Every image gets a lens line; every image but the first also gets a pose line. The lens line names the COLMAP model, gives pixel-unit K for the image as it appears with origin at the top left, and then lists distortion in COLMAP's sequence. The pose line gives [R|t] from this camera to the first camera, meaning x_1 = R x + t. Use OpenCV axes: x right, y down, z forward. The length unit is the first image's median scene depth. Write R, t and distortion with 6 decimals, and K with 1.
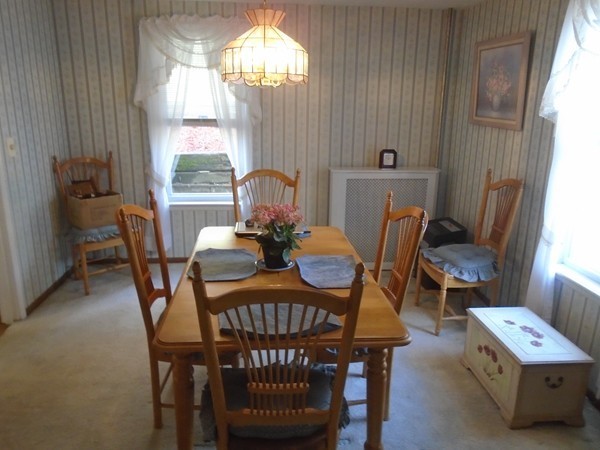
lens RADIAL K [[460.5, 0, 302.5], [0, 460.5, 224.4], [0, 0, 1]] dist [-0.022602, 0.010505]
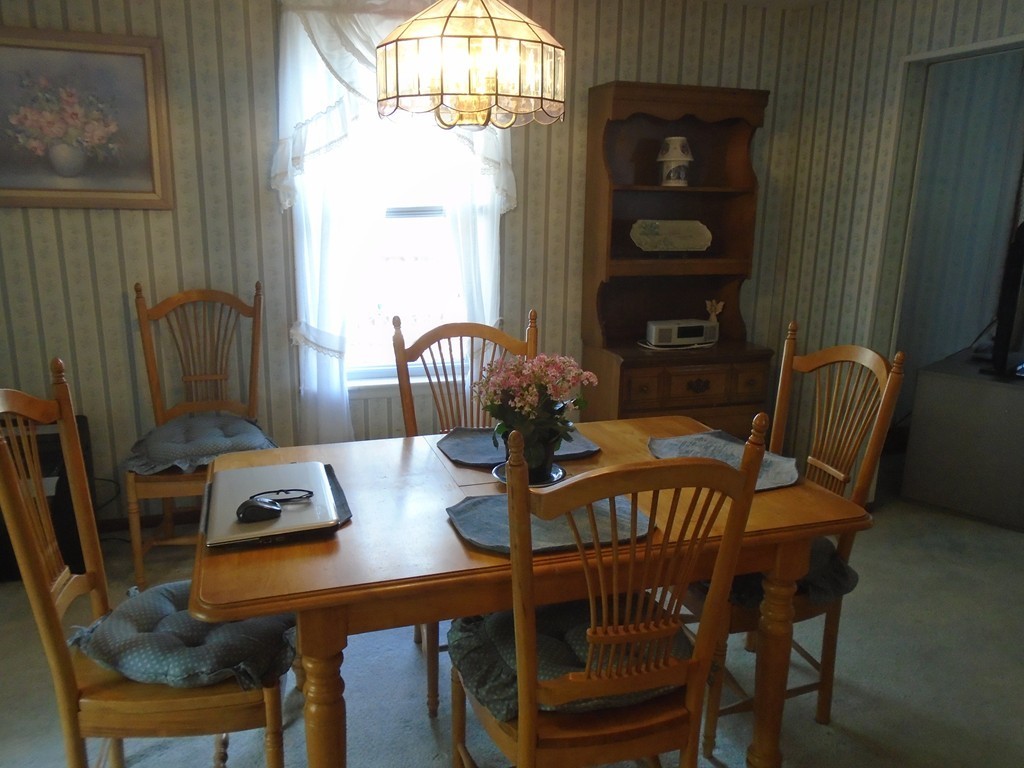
lens RADIAL K [[785.9, 0, 517.4], [0, 785.9, 384.4], [0, 0, 1]] dist [-0.022602, 0.010505]
pose [[-0.195443, -0.270062, 0.942798, -0.614362], [0.238879, 0.919275, 0.312844, -0.203530], [-0.951178, 0.286357, -0.115154, 0.750140]]
